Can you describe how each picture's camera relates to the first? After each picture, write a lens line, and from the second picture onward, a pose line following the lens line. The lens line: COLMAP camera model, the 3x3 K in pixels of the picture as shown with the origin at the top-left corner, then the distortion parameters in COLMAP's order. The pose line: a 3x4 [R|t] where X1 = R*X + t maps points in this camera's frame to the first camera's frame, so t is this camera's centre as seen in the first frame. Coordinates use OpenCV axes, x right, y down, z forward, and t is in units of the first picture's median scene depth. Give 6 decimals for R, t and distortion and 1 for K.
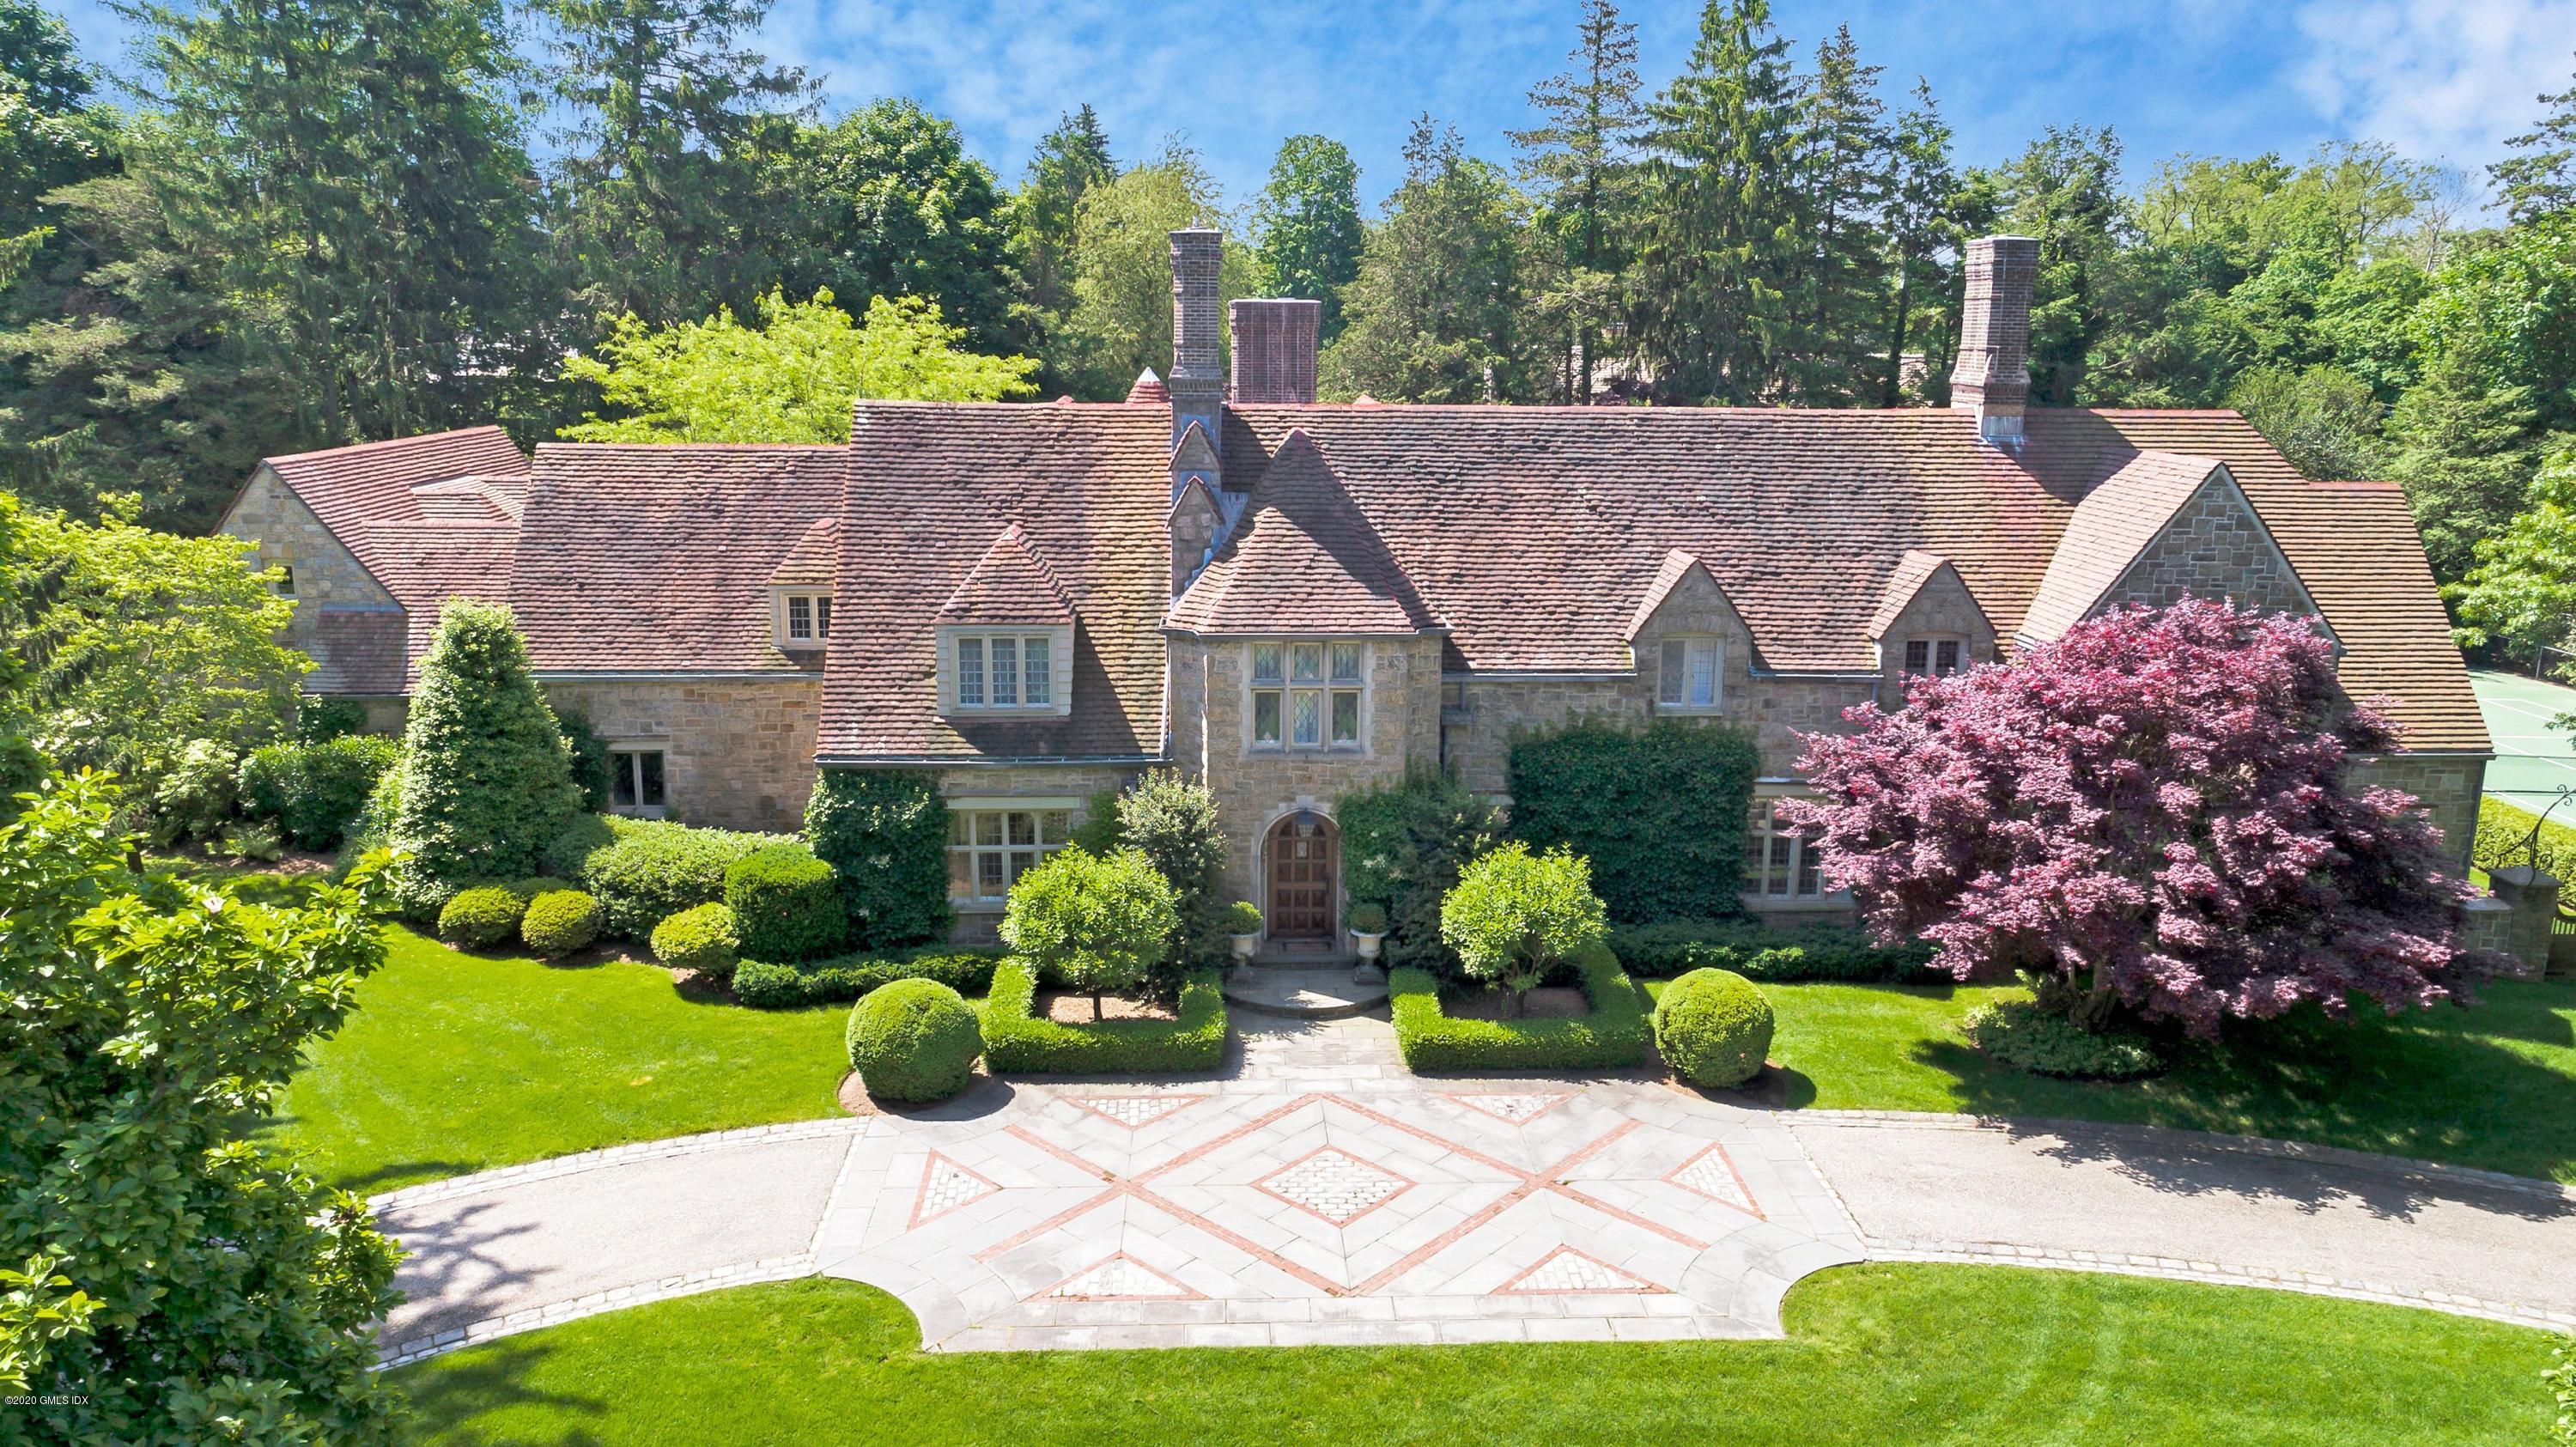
lens RADIAL K [[1768.3, 0, 1288.0], [0, 1768.3, 723.5], [0, 0, 1]] dist [-0.029203, 0.033065]
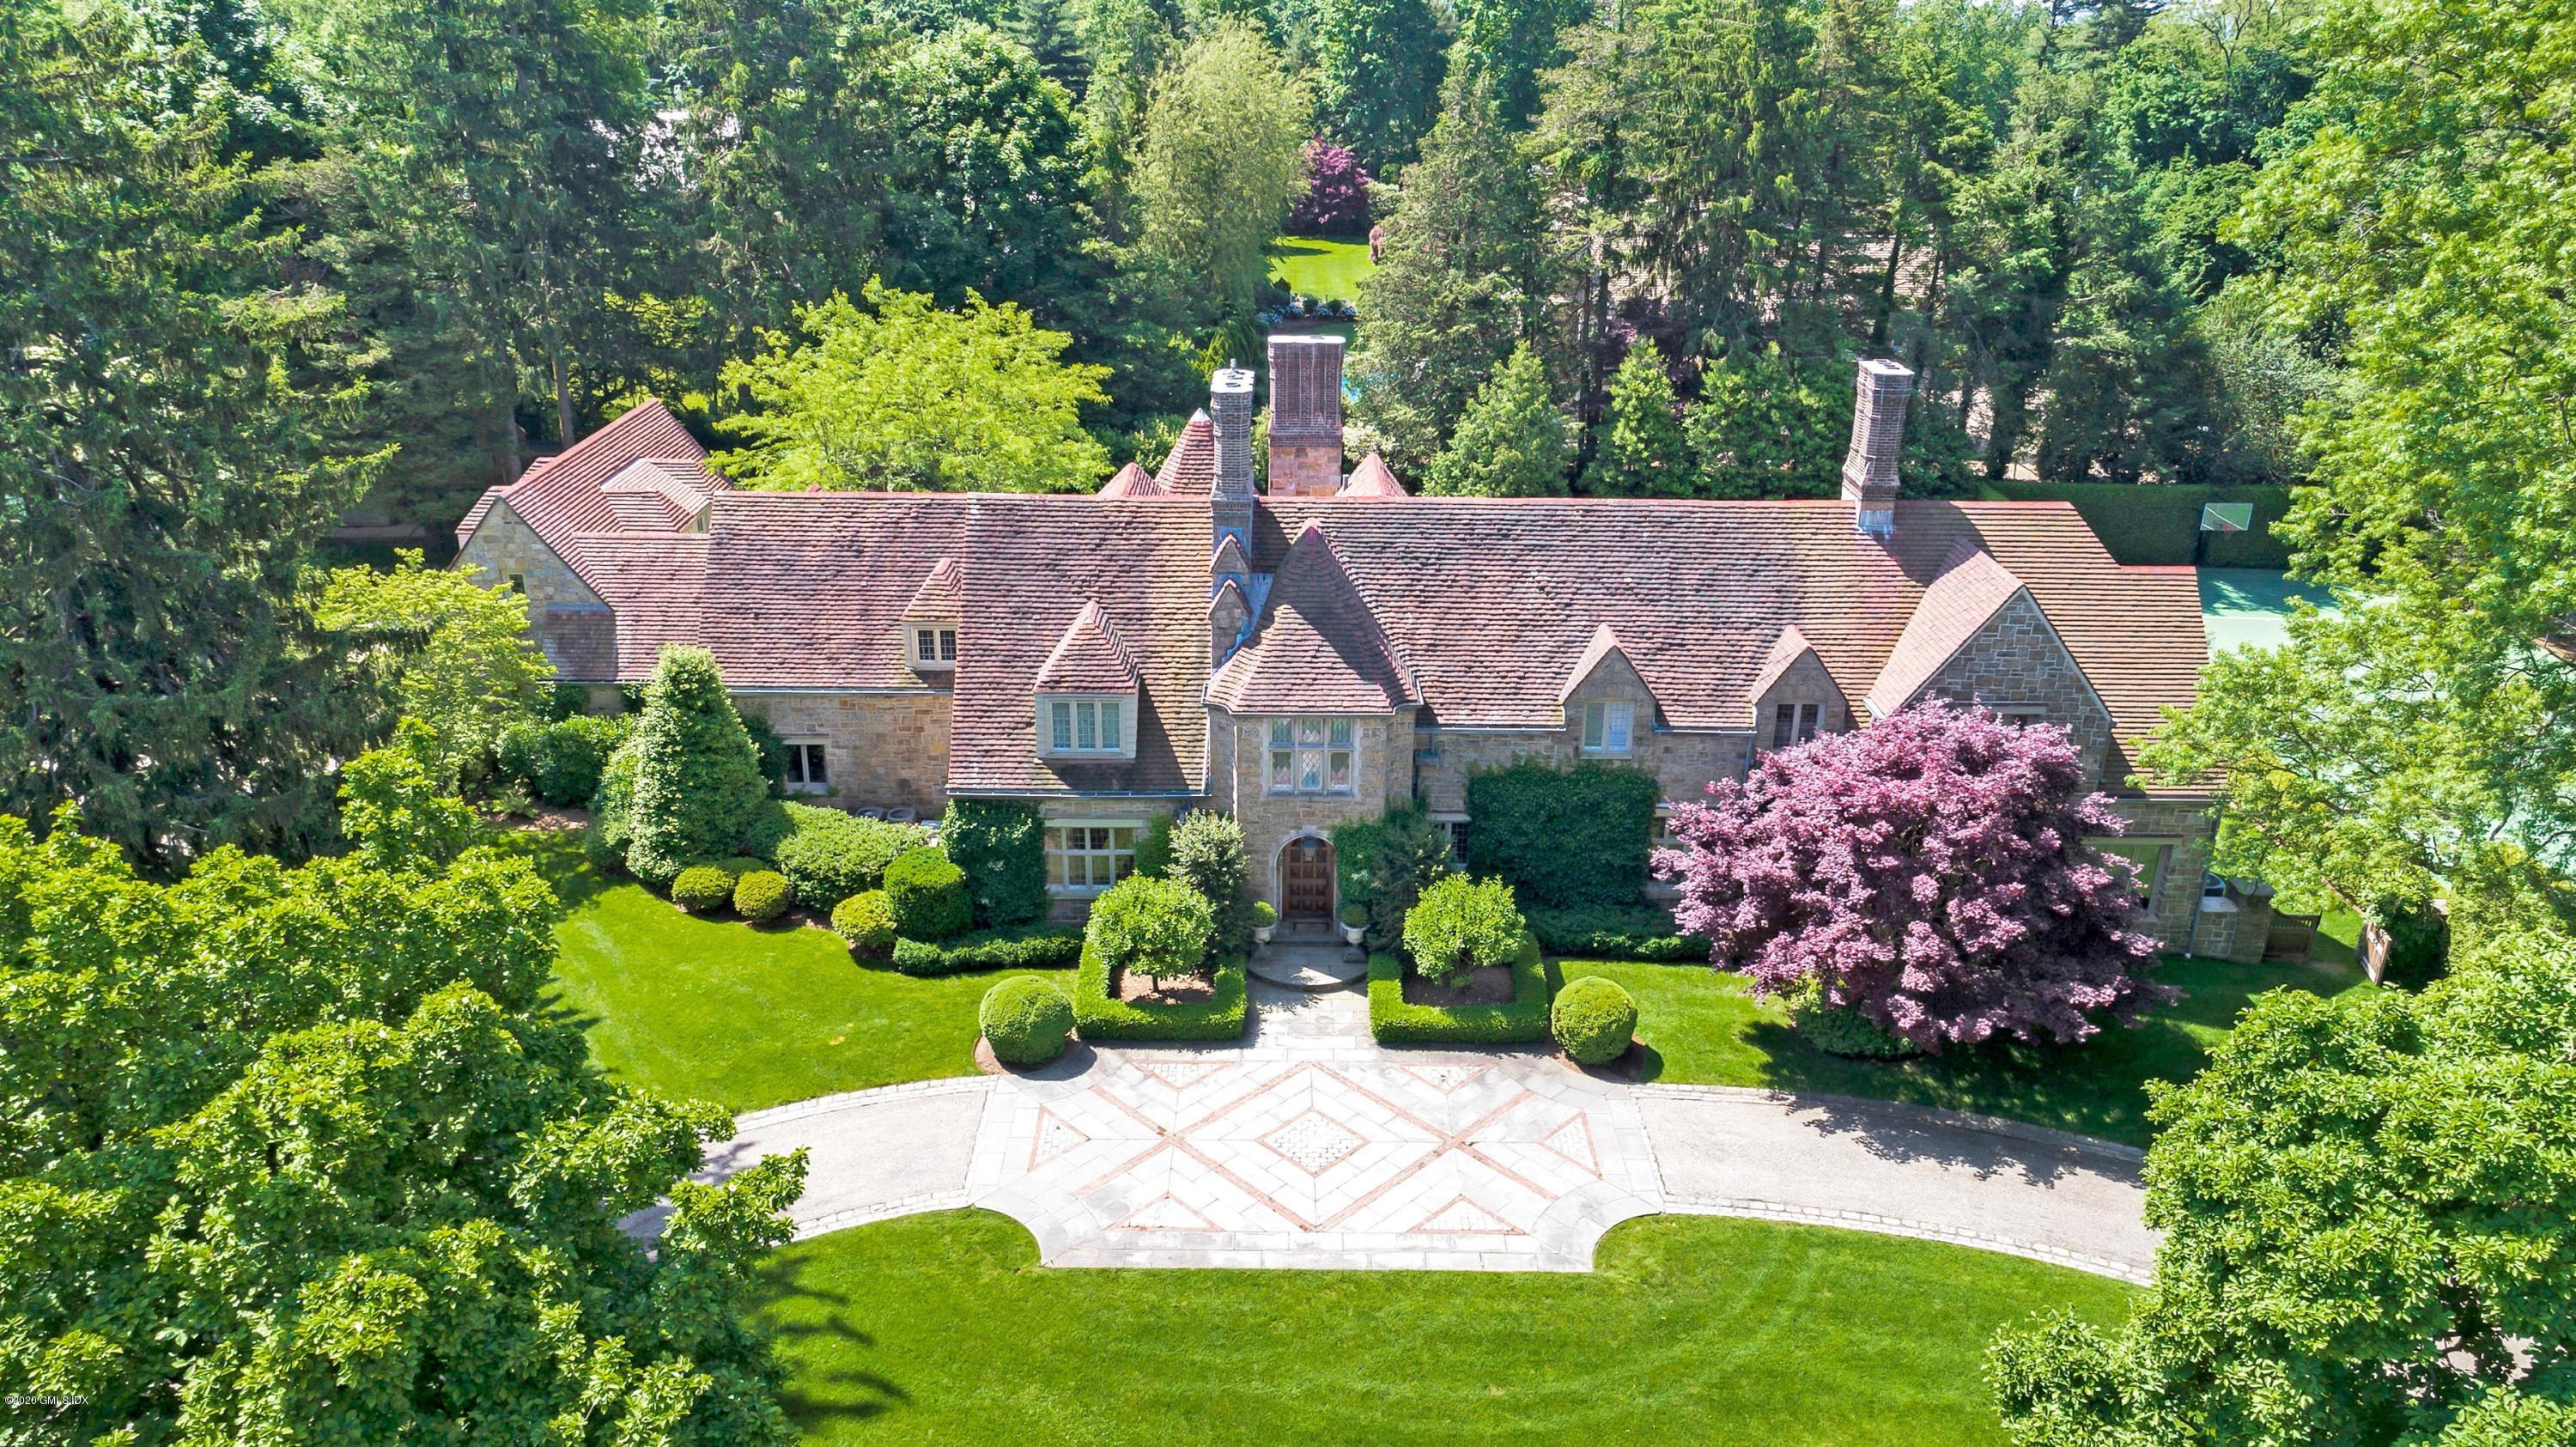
lens RADIAL K [[1768.3, 0, 1288.0], [0, 1768.3, 723.5], [0, 0, 1]] dist [-0.029203, 0.033065]
pose [[0.999079, 0.017382, -0.039231, 0.046062], [-0.010648, 0.986113, 0.165734, -0.265878], [0.041567, -0.165163, 0.985390, -0.322778]]
